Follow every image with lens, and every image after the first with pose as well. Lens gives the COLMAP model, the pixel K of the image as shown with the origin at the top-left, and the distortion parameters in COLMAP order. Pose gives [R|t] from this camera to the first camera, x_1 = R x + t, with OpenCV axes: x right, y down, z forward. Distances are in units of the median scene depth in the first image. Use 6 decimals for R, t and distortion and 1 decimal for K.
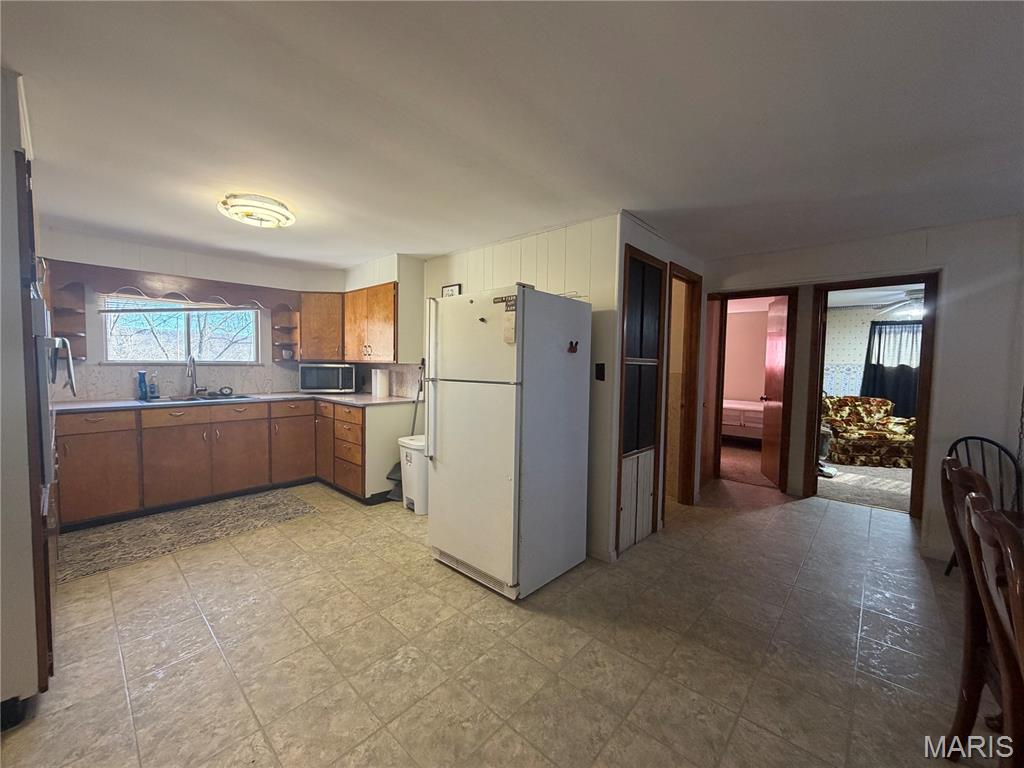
lens RADIAL K [[405.8, 0, 509.6], [0, 405.8, 384.5], [0, 0, 1]] dist [-0.000202, 0.000041]
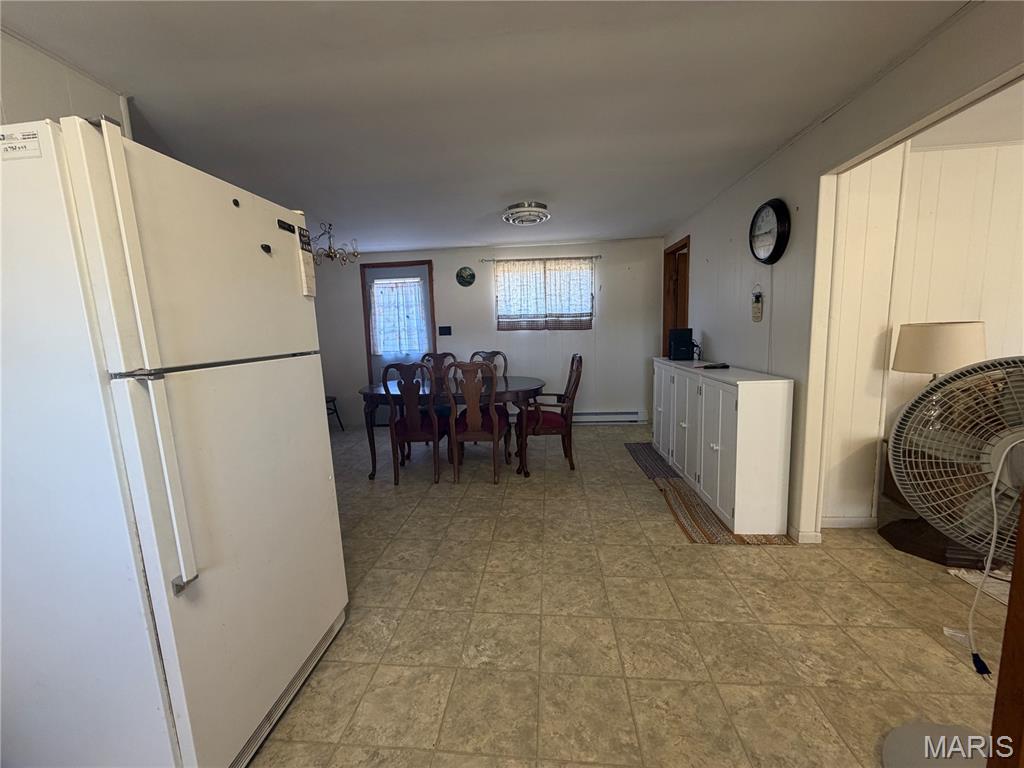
lens RADIAL K [[405.8, 0, 509.6], [0, 405.8, 384.5], [0, 0, 1]] dist [-0.000202, 0.000041]
pose [[-0.605414, -0.100658, 0.789520, -0.623785], [0.071066, 0.981172, 0.179587, -0.041035], [-0.792732, 0.164832, -0.586861, 0.912491]]
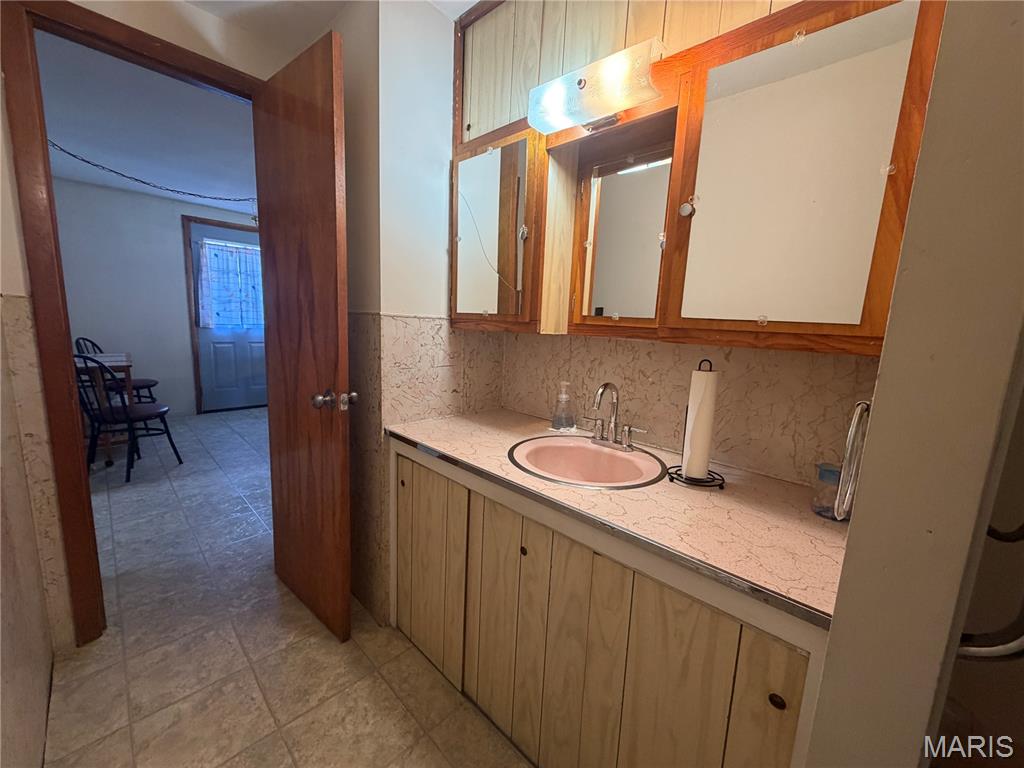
lens RADIAL K [[405.8, 0, 509.6], [0, 405.8, 384.5], [0, 0, 1]] dist [-0.000202, 0.000041]
pose [[-0.998127, -0.060168, 0.011093, 0.058498], [-0.056511, 0.976126, 0.209725, -0.066195], [-0.023446, 0.208706, -0.977697, 1.893074]]
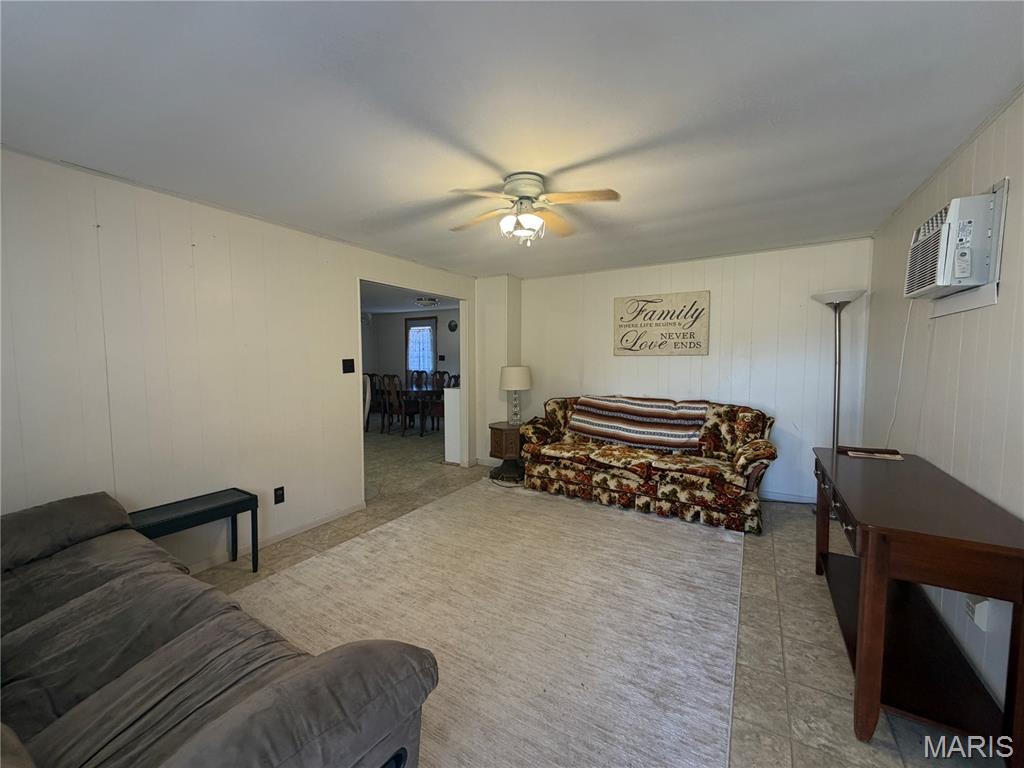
lens RADIAL K [[405.8, 0, 509.6], [0, 405.8, 384.5], [0, 0, 1]] dist [-0.000202, 0.000041]
pose [[-0.199036, -0.086427, 0.976174, -2.134099], [0.051394, 0.993812, 0.098468, -0.046451], [-0.978644, 0.069768, -0.193363, 0.090527]]
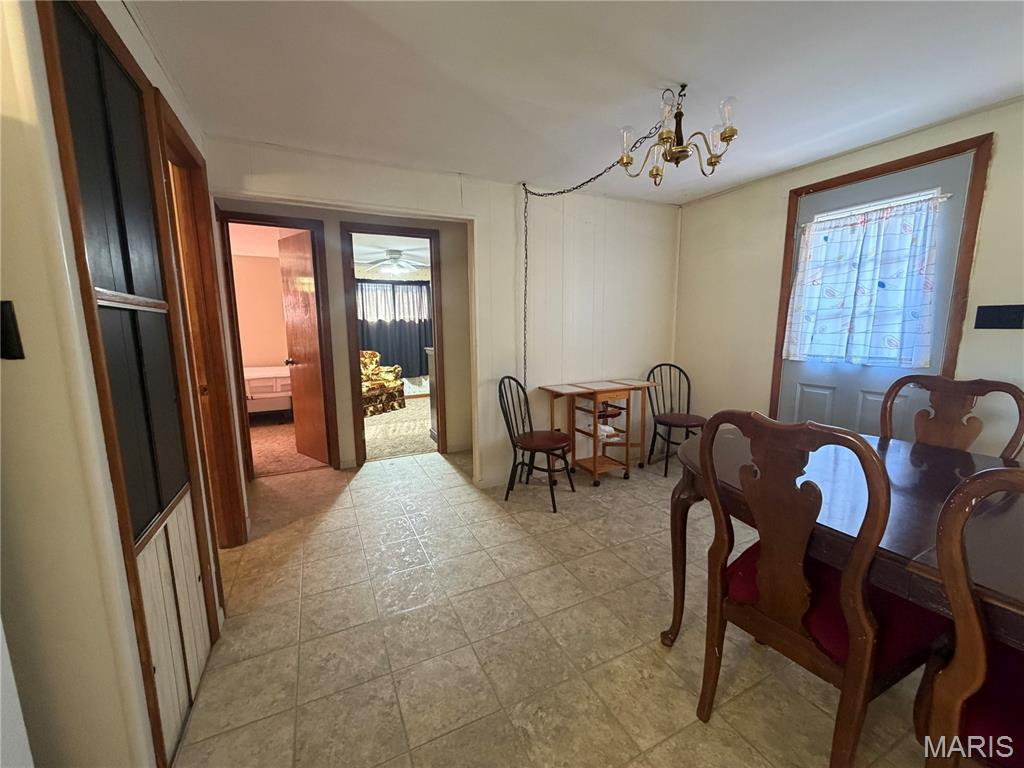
lens RADIAL K [[405.8, 0, 509.6], [0, 405.8, 384.5], [0, 0, 1]] dist [-0.000202, 0.000041]
pose [[0.369906, -0.153387, 0.916320, 0.083953], [0.066690, 0.988117, 0.138484, -0.006663], [-0.926672, 0.009883, 0.375740, 0.532641]]
